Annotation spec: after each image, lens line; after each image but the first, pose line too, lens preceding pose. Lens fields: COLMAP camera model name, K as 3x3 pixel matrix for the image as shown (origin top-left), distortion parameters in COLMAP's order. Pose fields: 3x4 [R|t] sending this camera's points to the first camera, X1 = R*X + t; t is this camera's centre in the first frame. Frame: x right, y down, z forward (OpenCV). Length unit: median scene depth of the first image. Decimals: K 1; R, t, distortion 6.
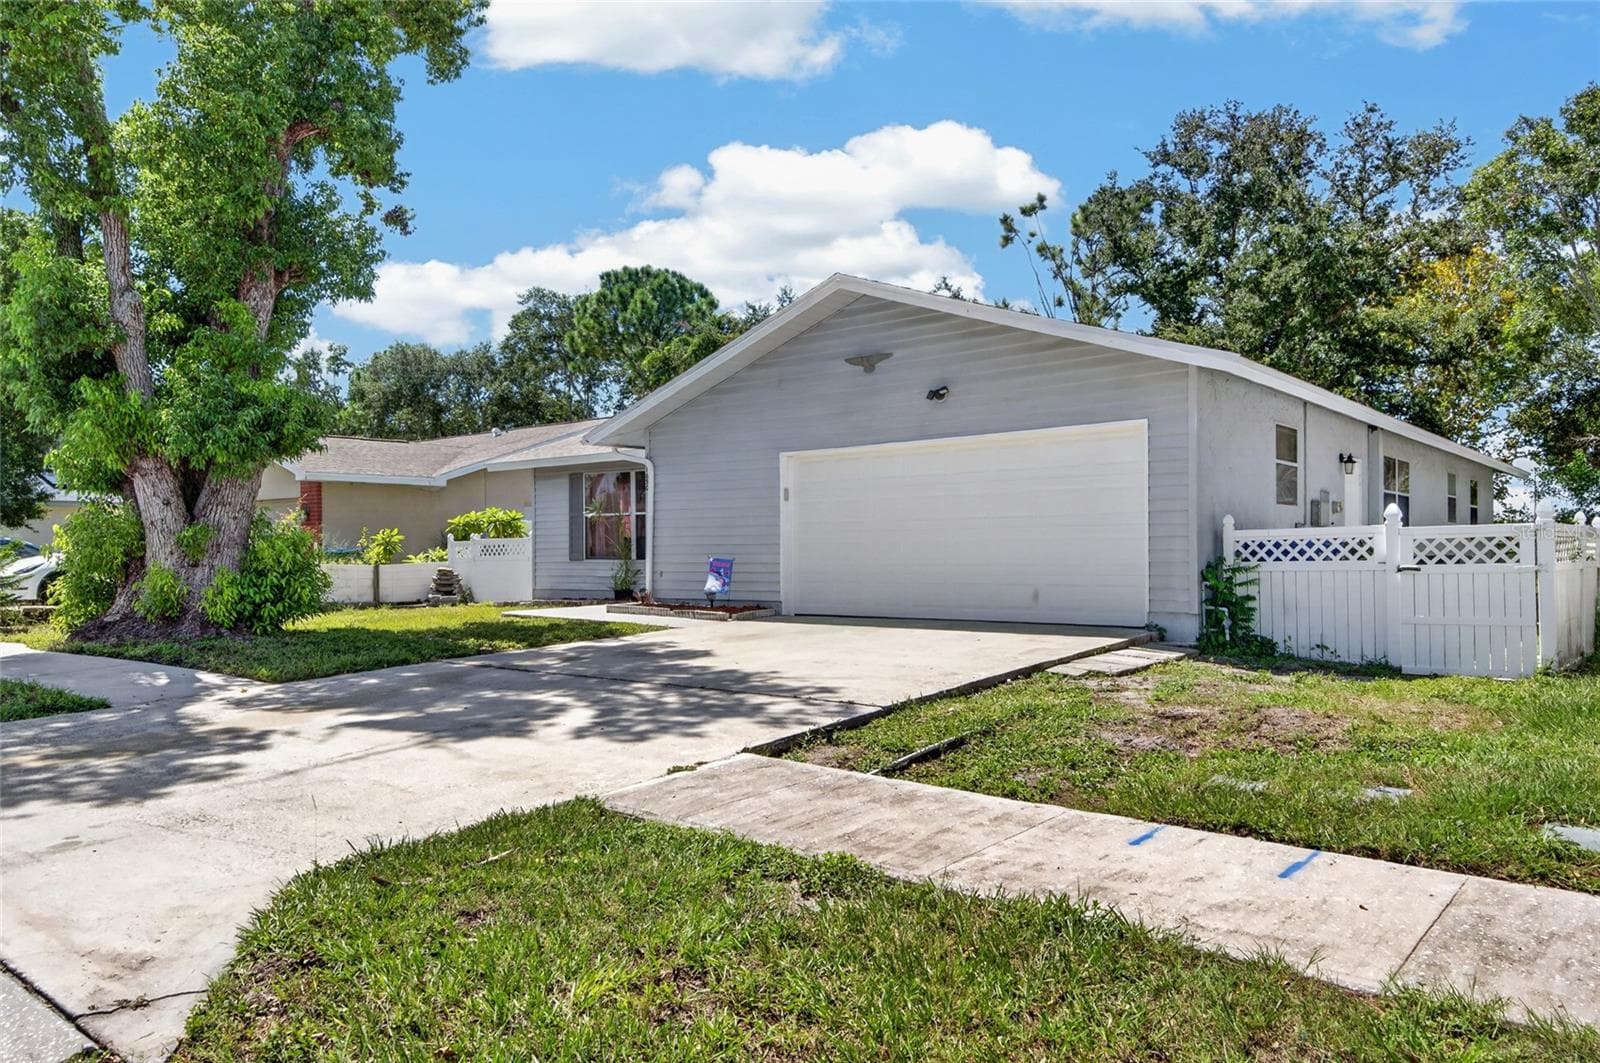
lens RADIAL K [[1115.8, 0, 800.0], [0, 1115.8, 531.5], [0, 0, 1]] dist [0.106053, -0.143518]
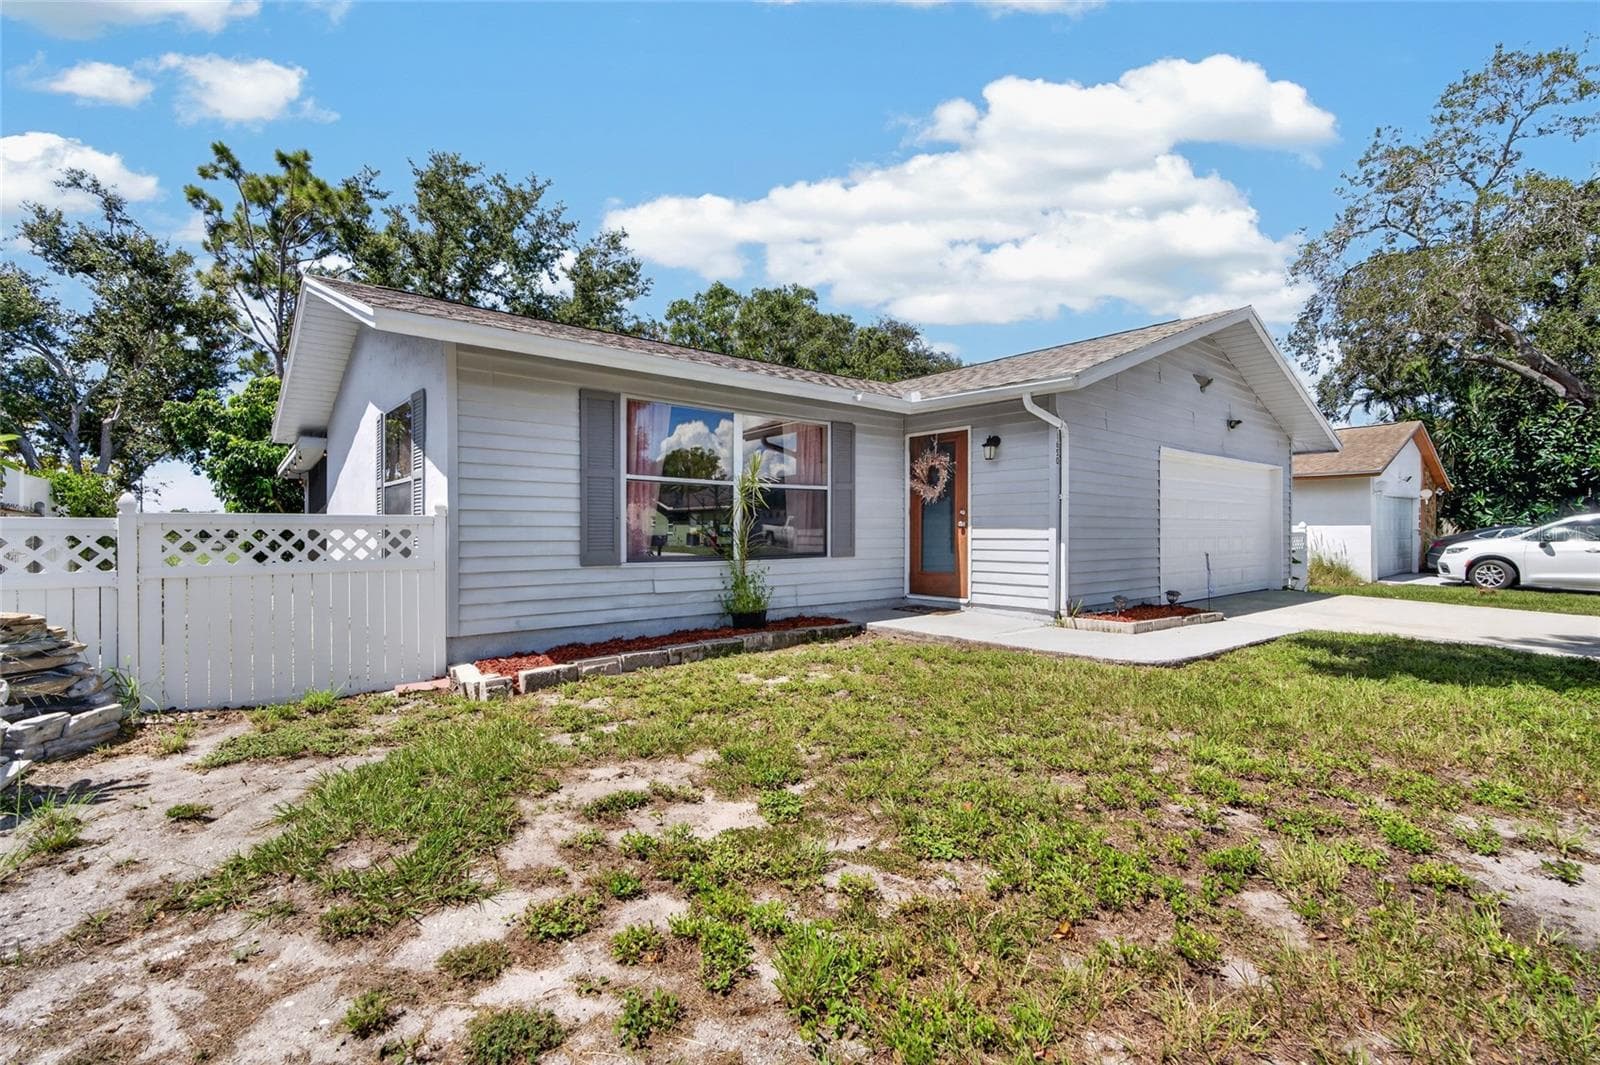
lens RADIAL K [[731.2, 0, 800.0], [0, 731.2, 532.5], [0, 0, 1]] dist [-0.005348, -0.000319]
pose [[0.155256, 0.011625, 0.987806, -0.742580], [-0.014508, 0.999850, -0.009487, 0.017947], [-0.987768, -0.012858, 0.155401, 1.275157]]
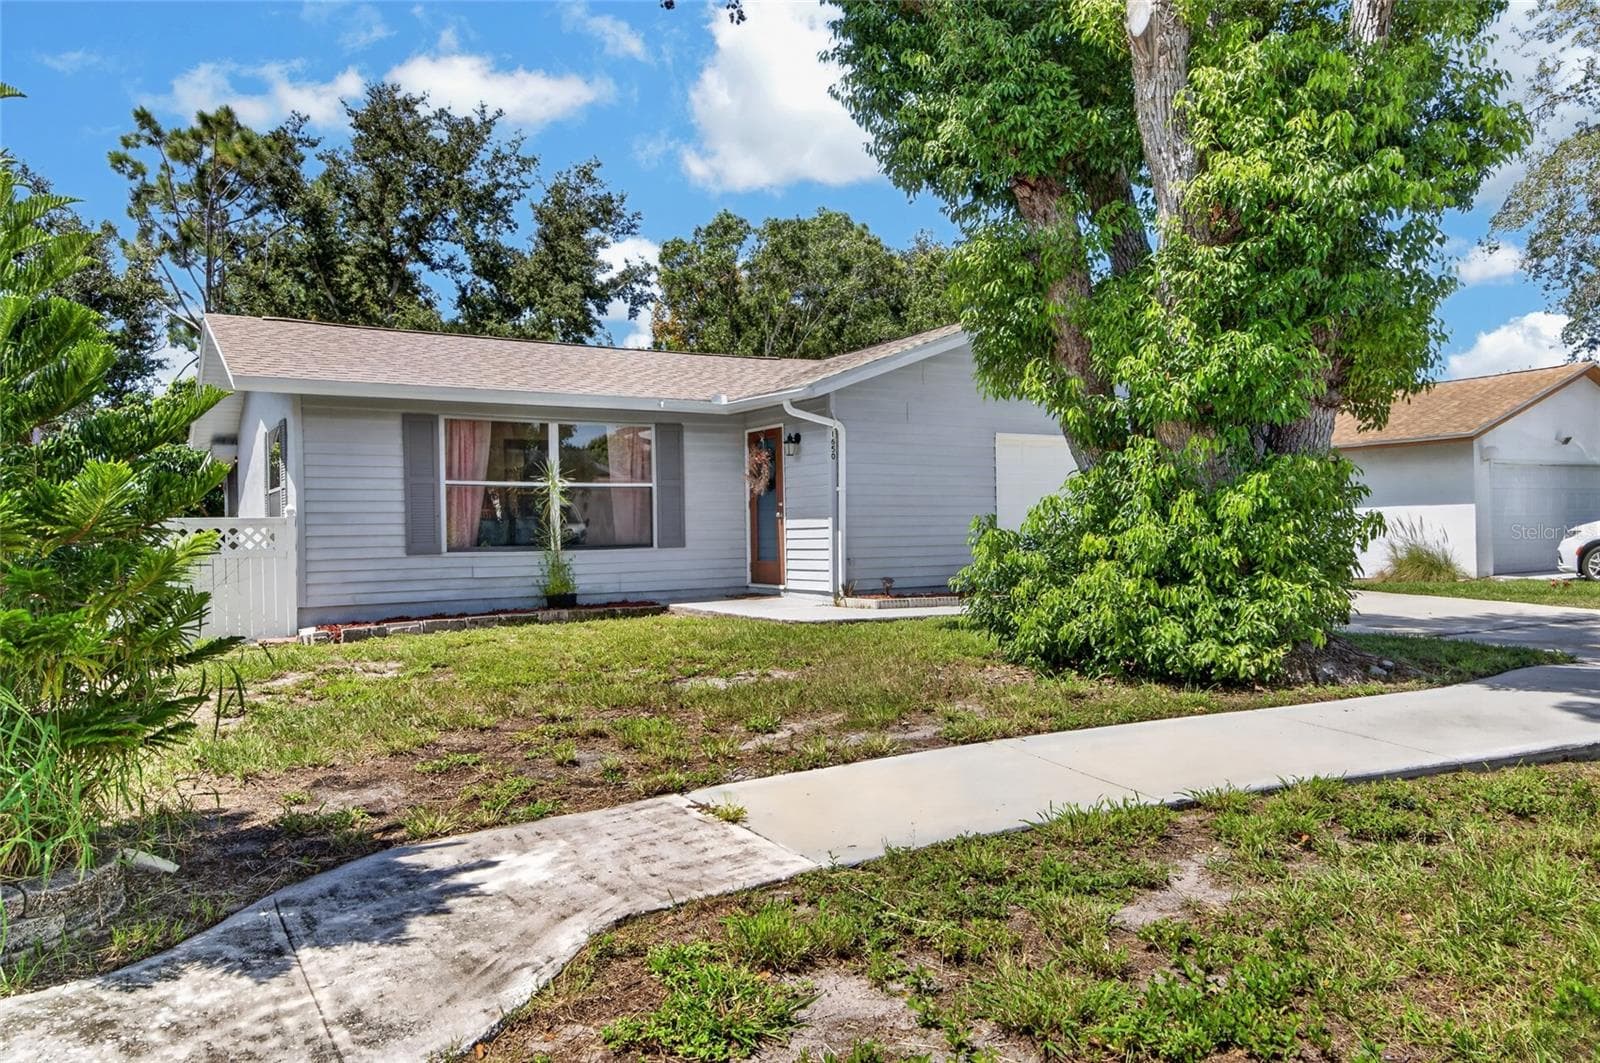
lens RADIAL K [[1115.8, 0, 800.0], [0, 1115.8, 531.5], [0, 0, 1]] dist [0.106053, -0.143518]
pose [[0.308136, 0.006006, 0.951323, -1.070592], [0.001809, 0.999975, -0.006900, 0.024814], [-0.951340, 0.003847, 0.308118, 0.902907]]
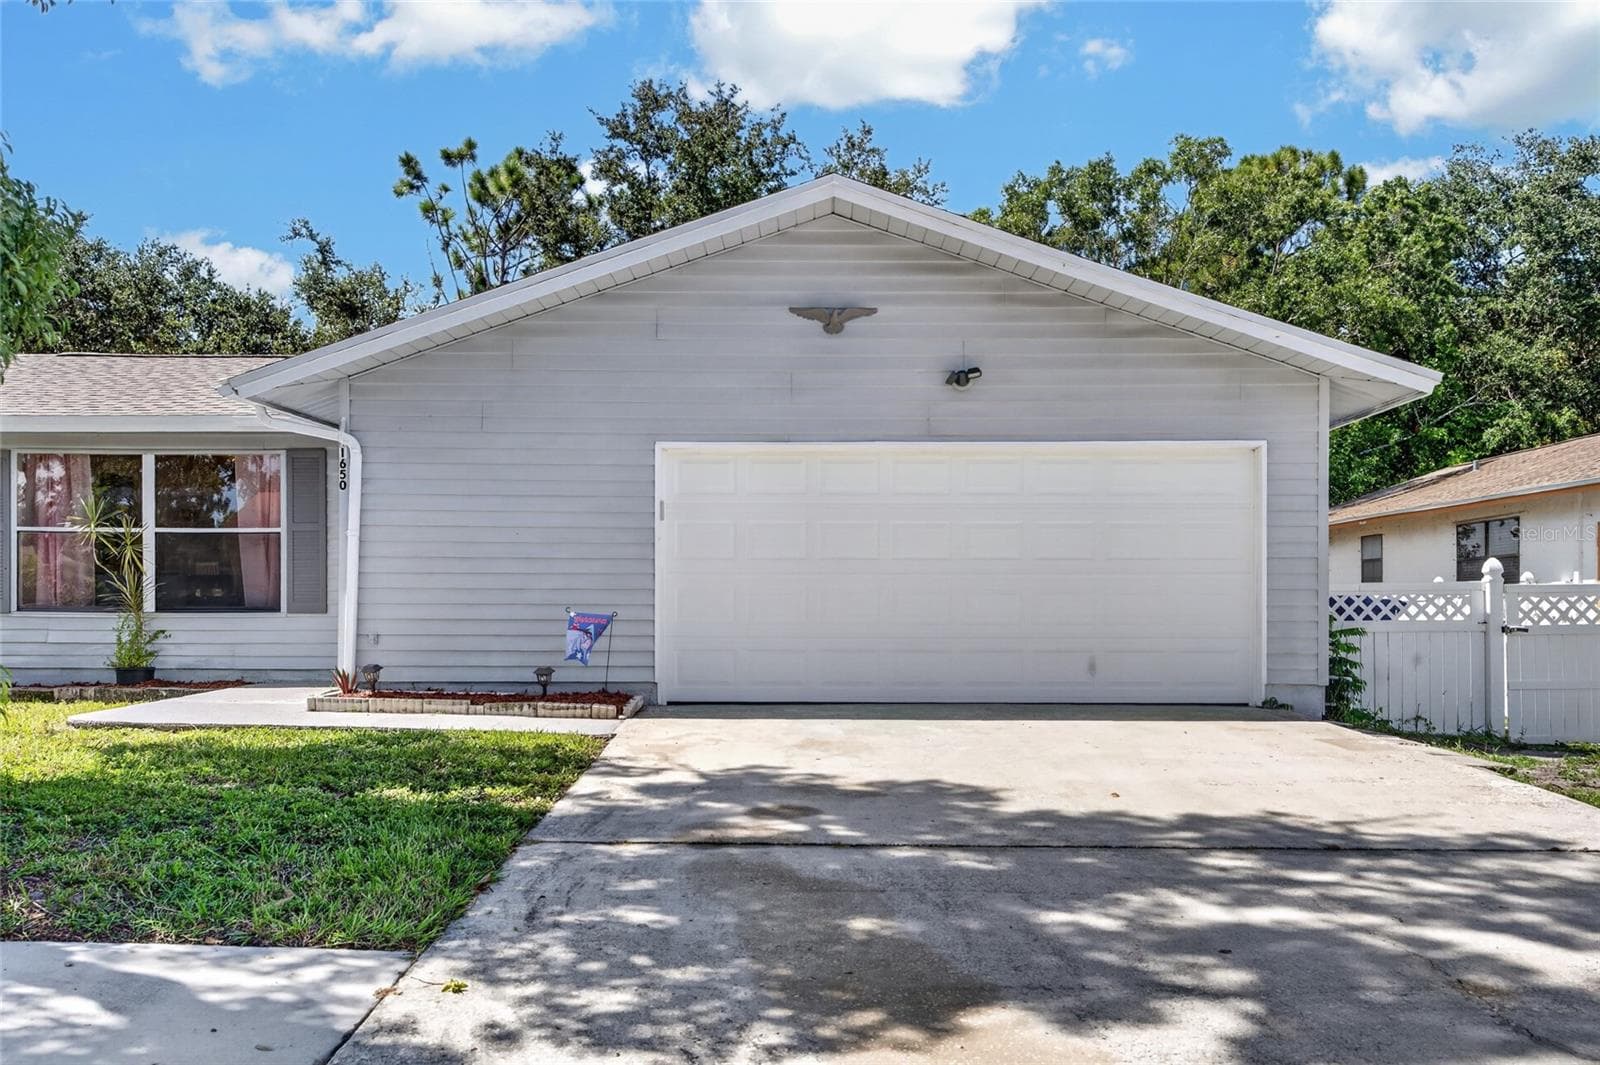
lens RADIAL K [[1355.7, 0, 803.3], [0, 1355.7, 572.7], [0, 0, 1]] dist [-0.006749, 0.002768]
pose [[0.774901, 0.028715, 0.631430, -0.448467], [-0.020608, 0.999584, -0.020166, 0.015957], [-0.631747, 0.002614, 0.775170, 0.385246]]
